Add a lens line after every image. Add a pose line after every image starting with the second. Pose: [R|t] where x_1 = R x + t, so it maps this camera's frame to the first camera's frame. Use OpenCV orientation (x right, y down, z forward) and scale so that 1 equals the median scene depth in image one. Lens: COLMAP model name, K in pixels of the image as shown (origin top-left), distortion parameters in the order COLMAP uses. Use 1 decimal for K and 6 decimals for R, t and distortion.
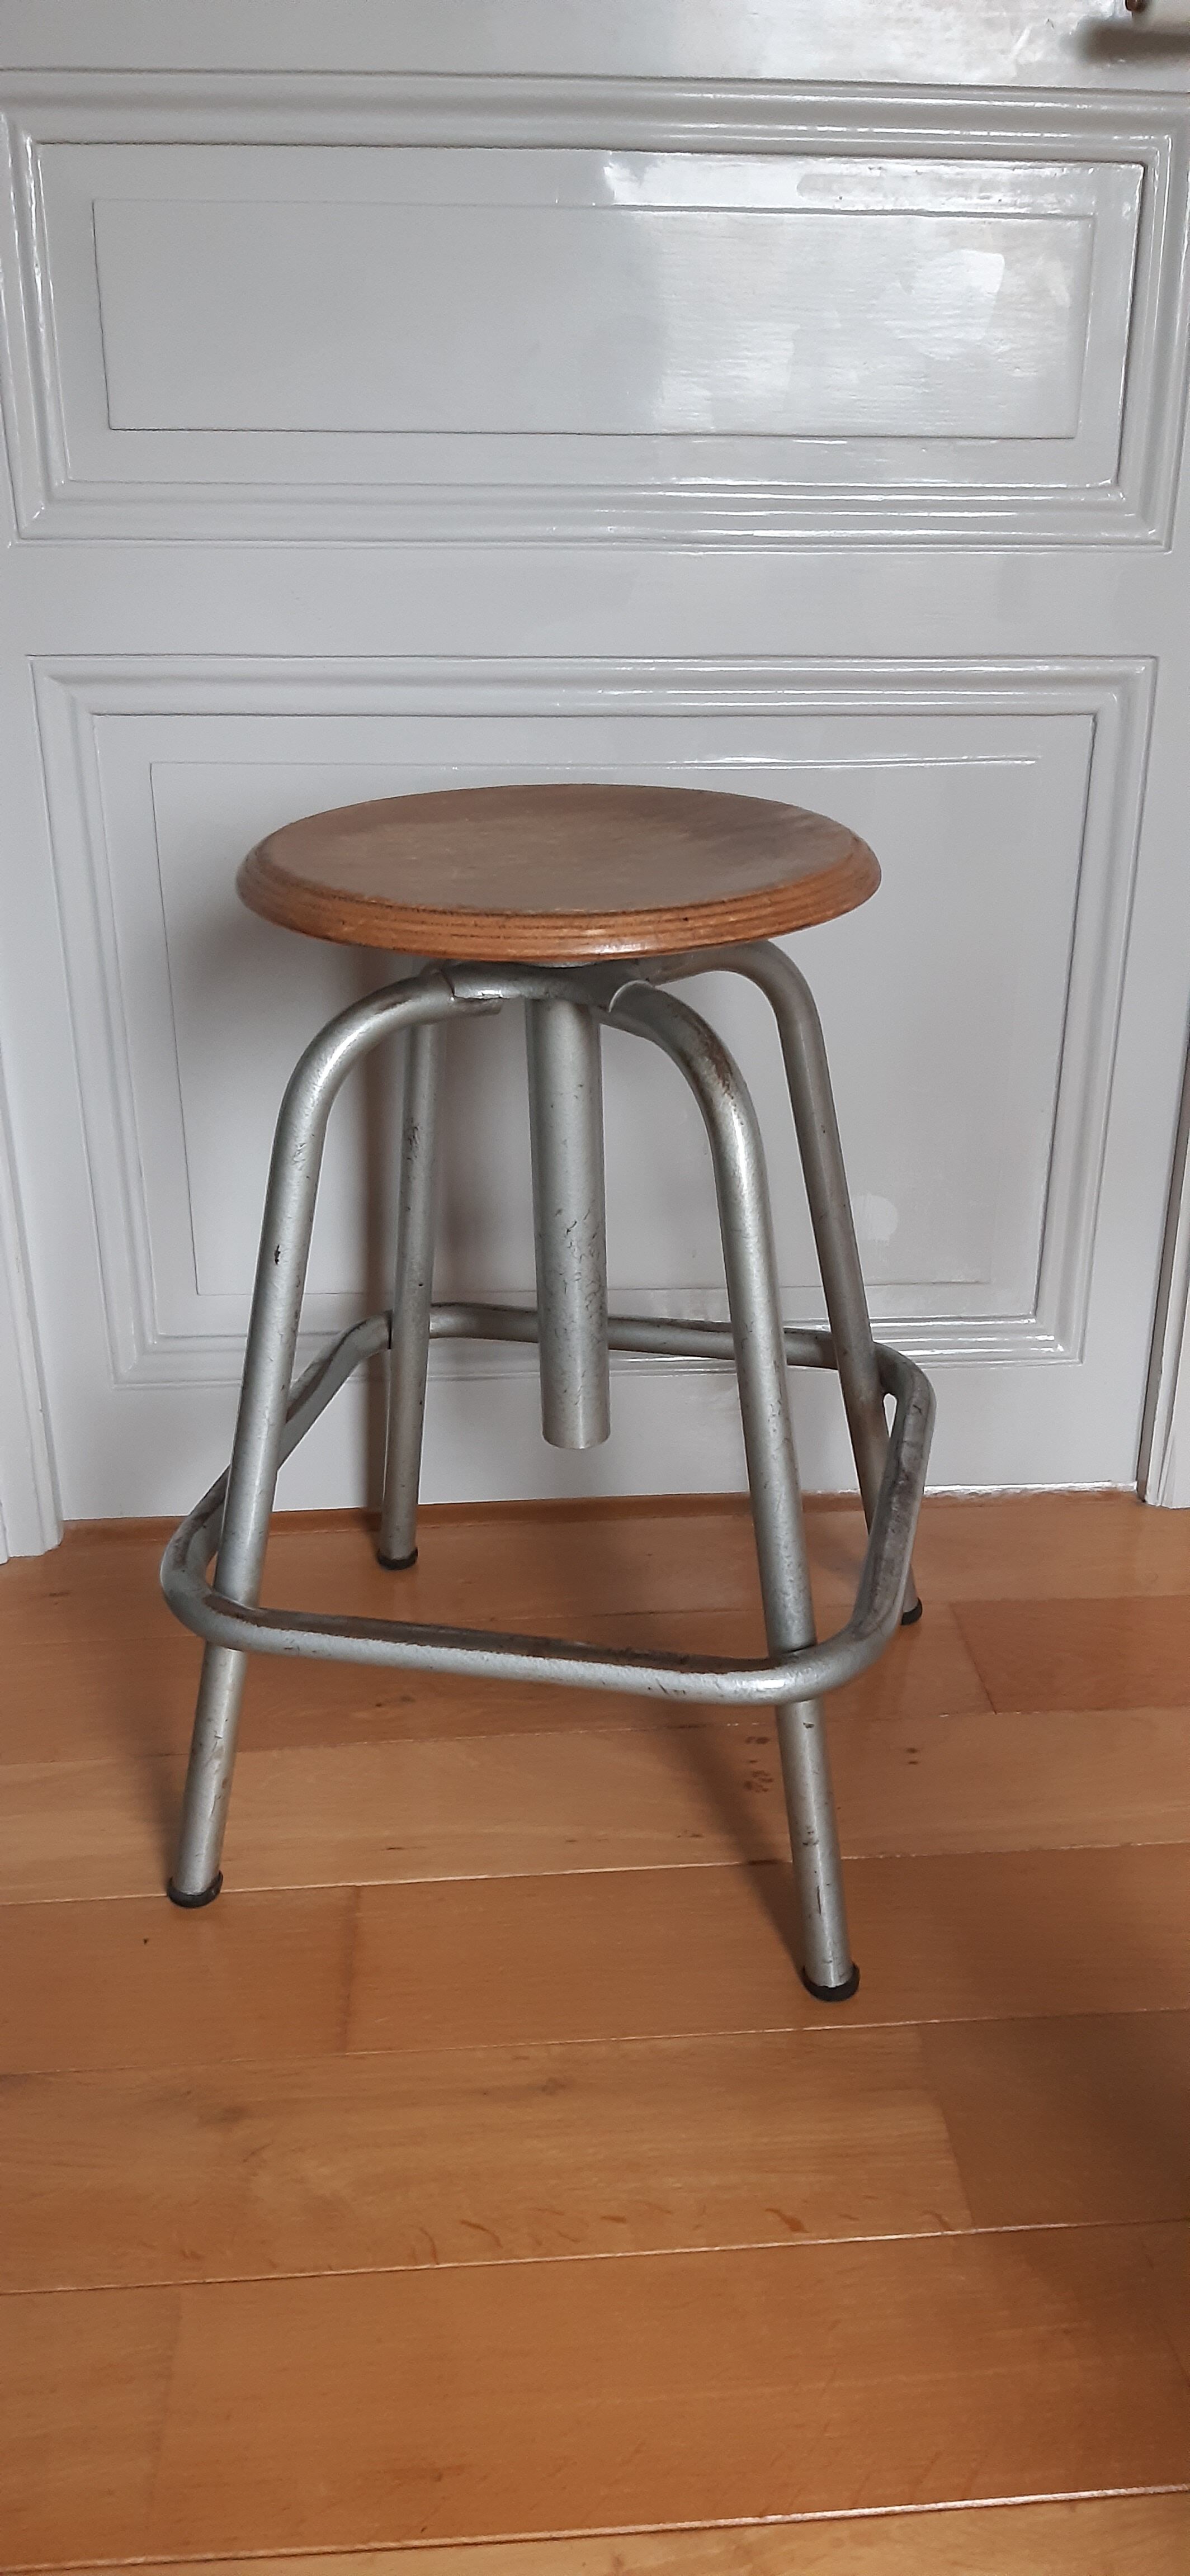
lens RADIAL K [[1923.7, 0, 598.0], [0, 1923.7, 1221.4], [0, 0, 1]] dist [0.140328, 0.000913]
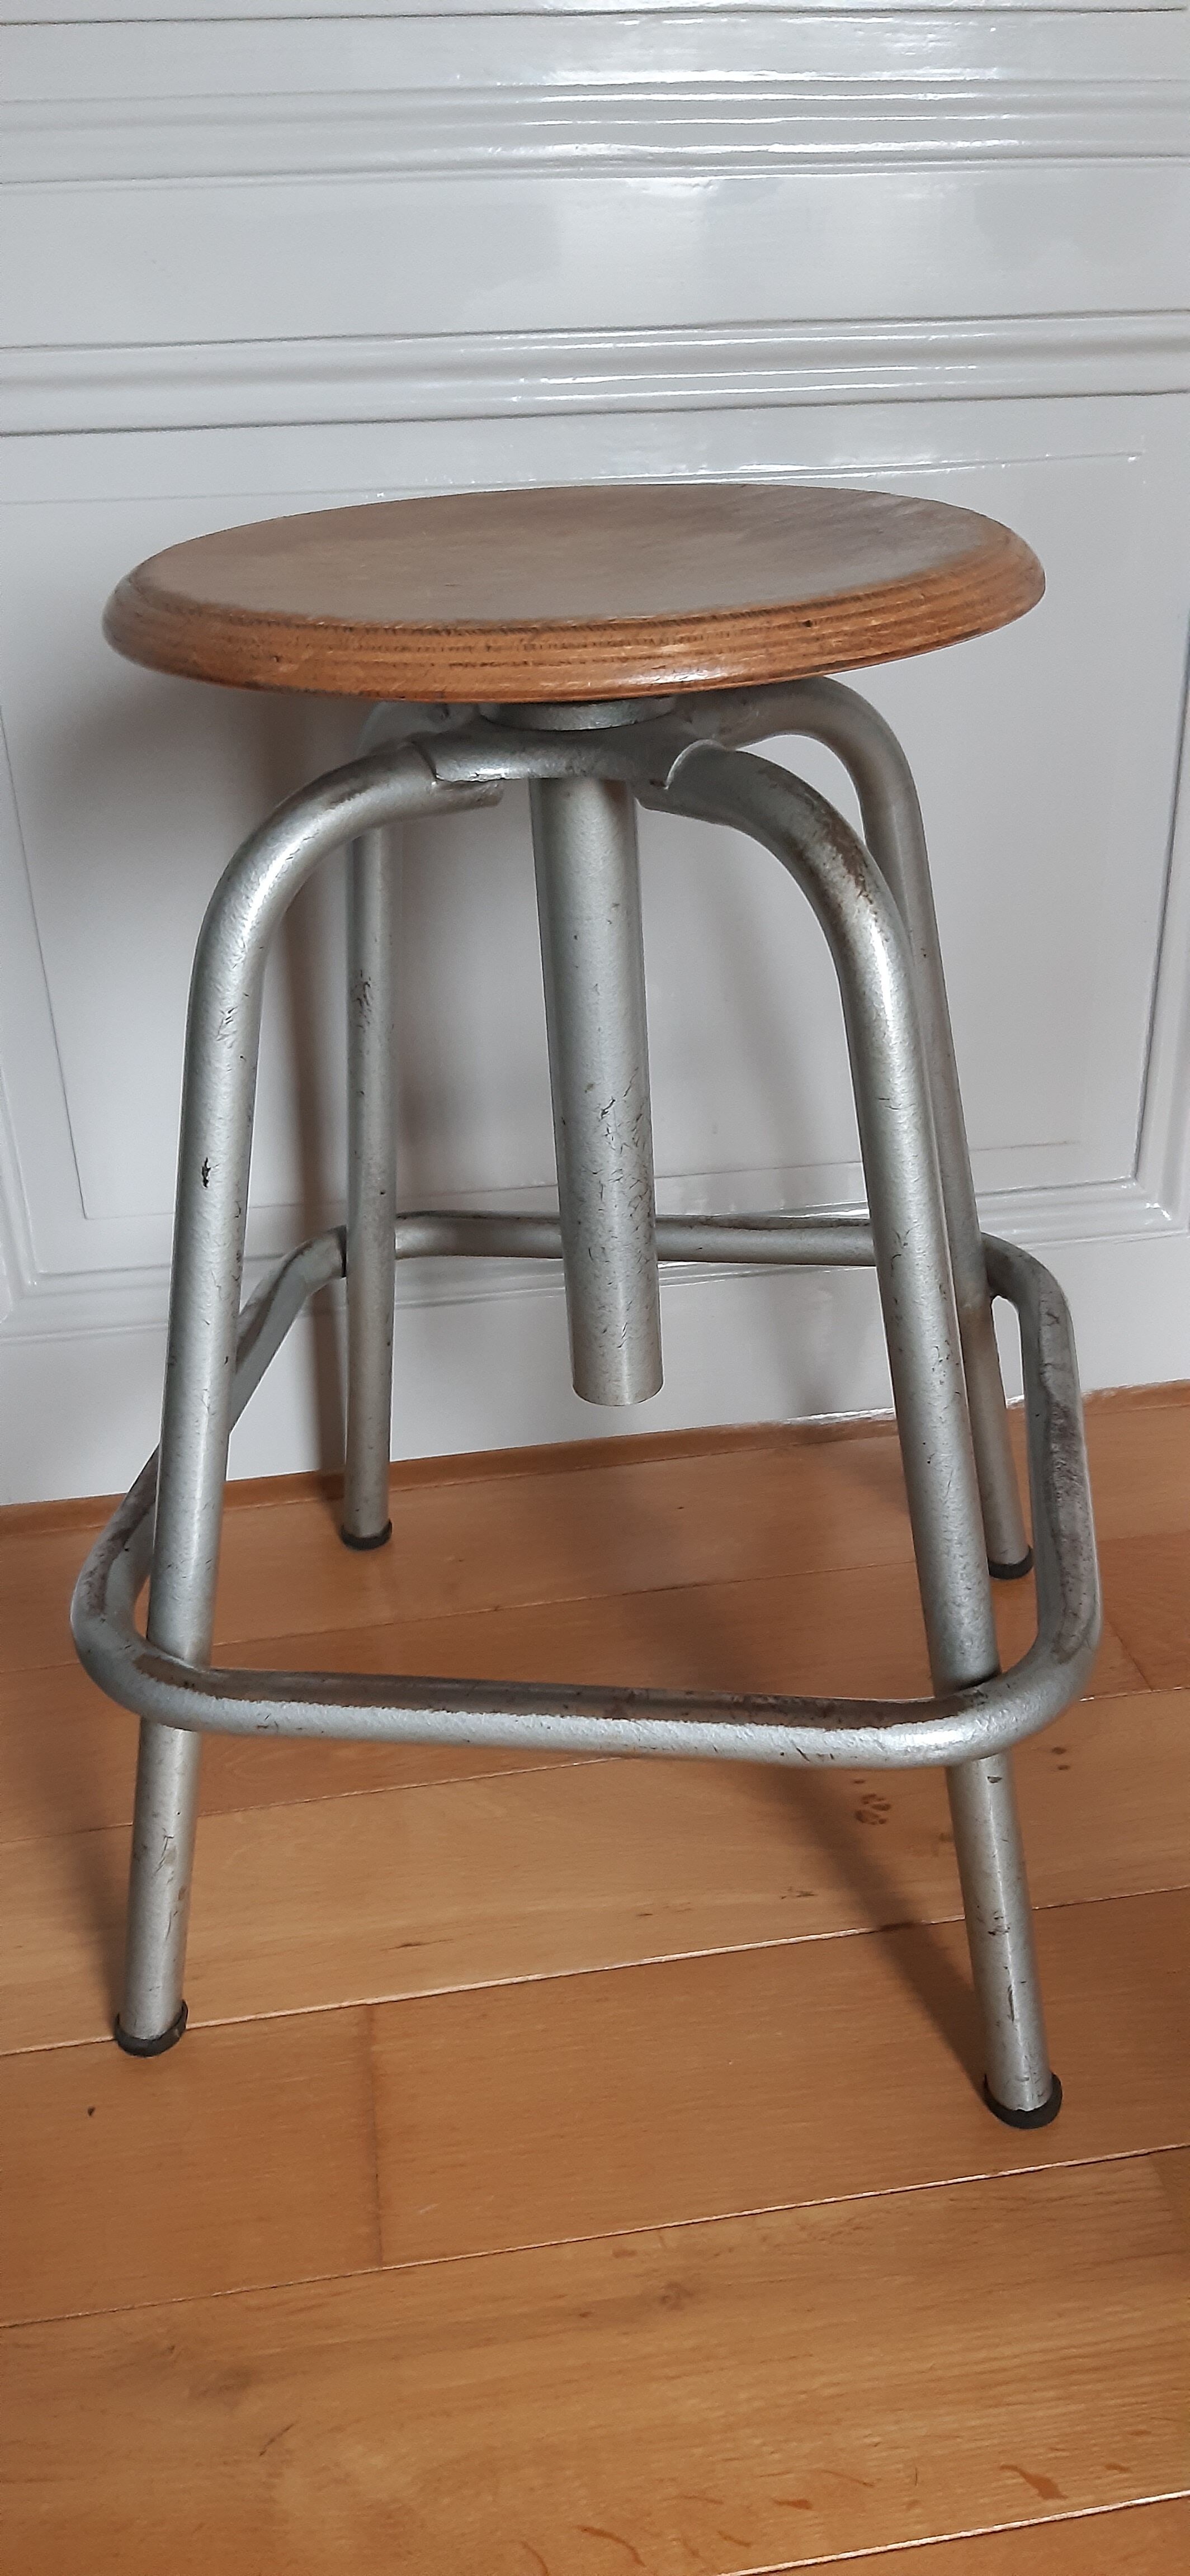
lens RADIAL K [[1941.3, 0, 571.2], [0, 1941.3, 1228.9], [0, 0, 1]] dist [0.066468, -0.010063]
pose [[0.997158, -0.060769, 0.044525, -0.067020], [0.057370, 0.995606, 0.074014, -0.006489], [-0.048827, -0.071249, 0.996263, 0.296997]]
